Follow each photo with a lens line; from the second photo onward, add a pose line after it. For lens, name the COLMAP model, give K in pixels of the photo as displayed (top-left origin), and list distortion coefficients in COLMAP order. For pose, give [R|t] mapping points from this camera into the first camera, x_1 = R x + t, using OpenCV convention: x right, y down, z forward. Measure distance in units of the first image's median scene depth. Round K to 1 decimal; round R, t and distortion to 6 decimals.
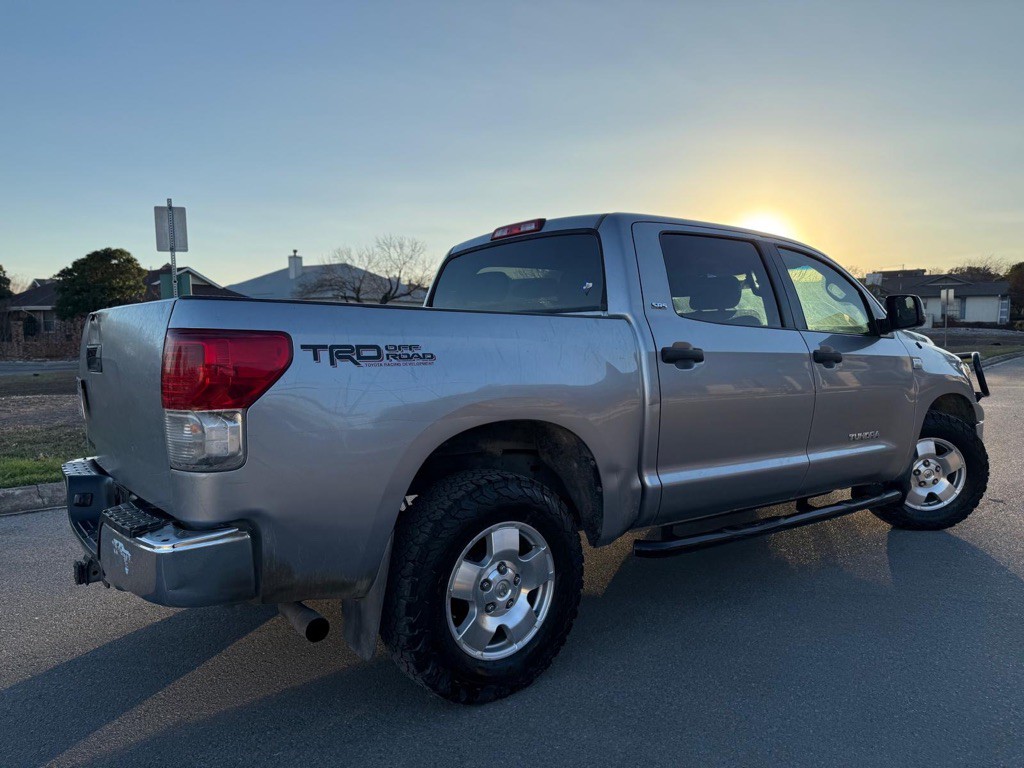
lens RADIAL K [[726.2, 0, 499.6], [0, 726.2, 388.4], [0, 0, 1]] dist [0.057157, -0.067305]
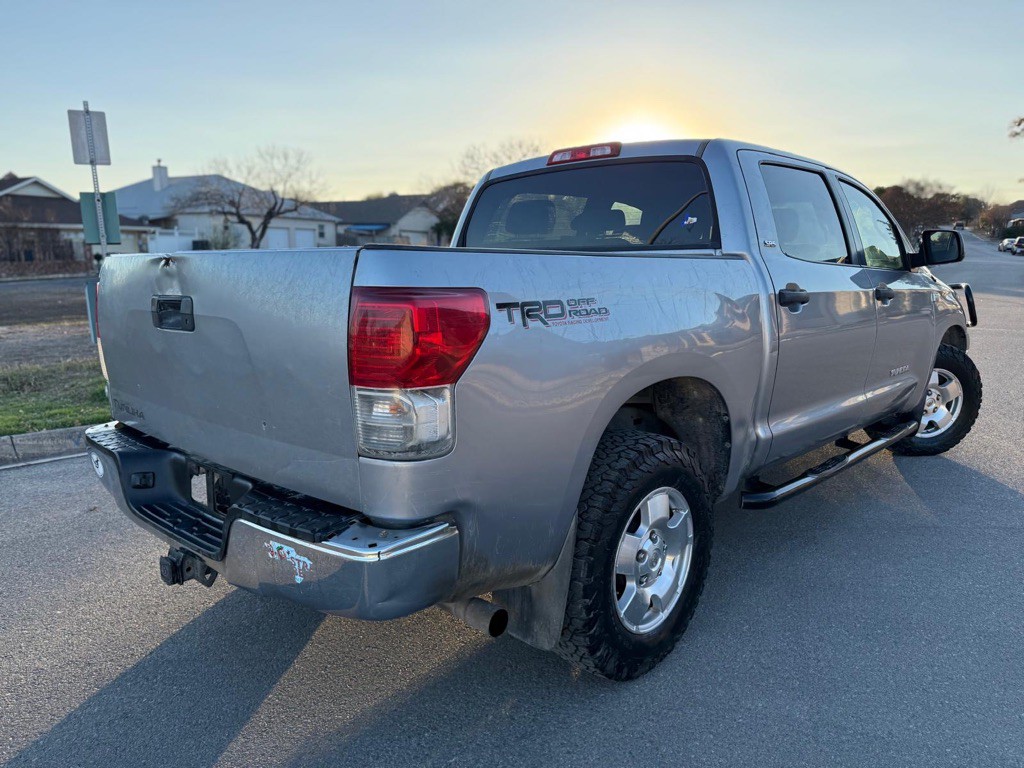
lens RADIAL K [[728.6, 0, 504.6], [0, 728.6, 388.7], [0, 0, 1]] dist [0.059137, -0.075444]
pose [[0.986483, -0.027746, 0.161497, -0.277390], [0.009952, 0.993886, 0.109963, -0.037559], [-0.163561, -0.106869, 0.980728, 0.116715]]
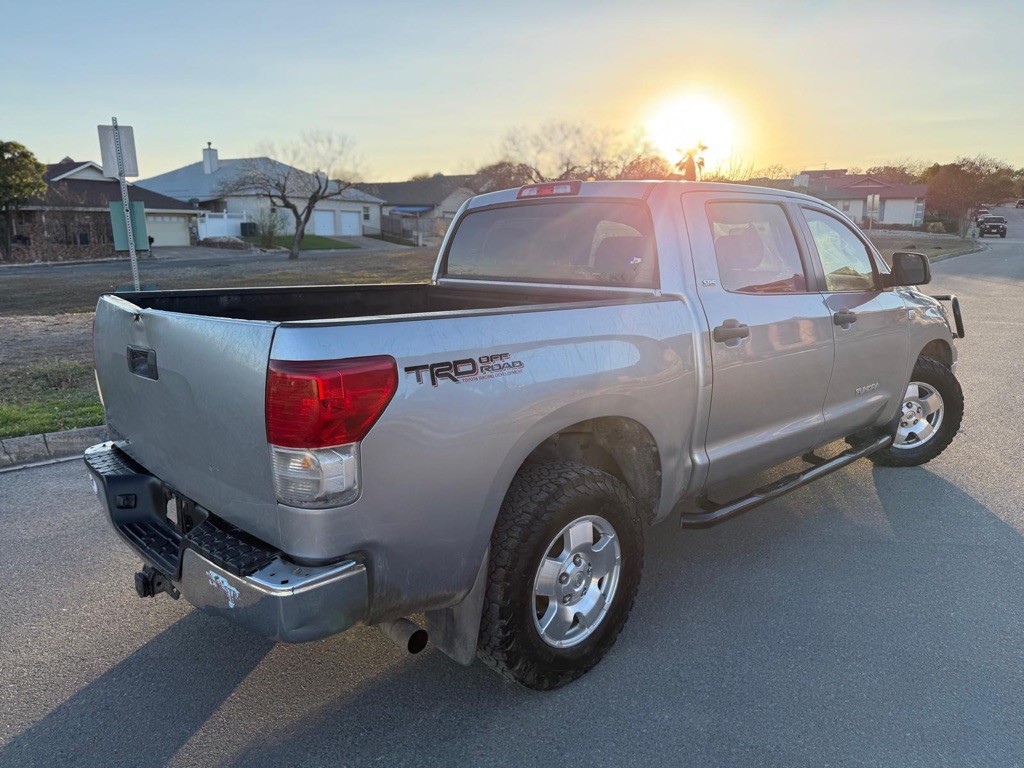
lens RADIAL K [[727.0, 0, 512.0], [0, 727.0, 384.0], [0, 0, 1]] dist [0.059719, -0.071507]
pose [[0.993723, -0.021893, 0.109704, -0.164232], [0.007280, 0.991240, 0.131872, -0.112812], [-0.111630, -0.130246, 0.985178, 0.029813]]
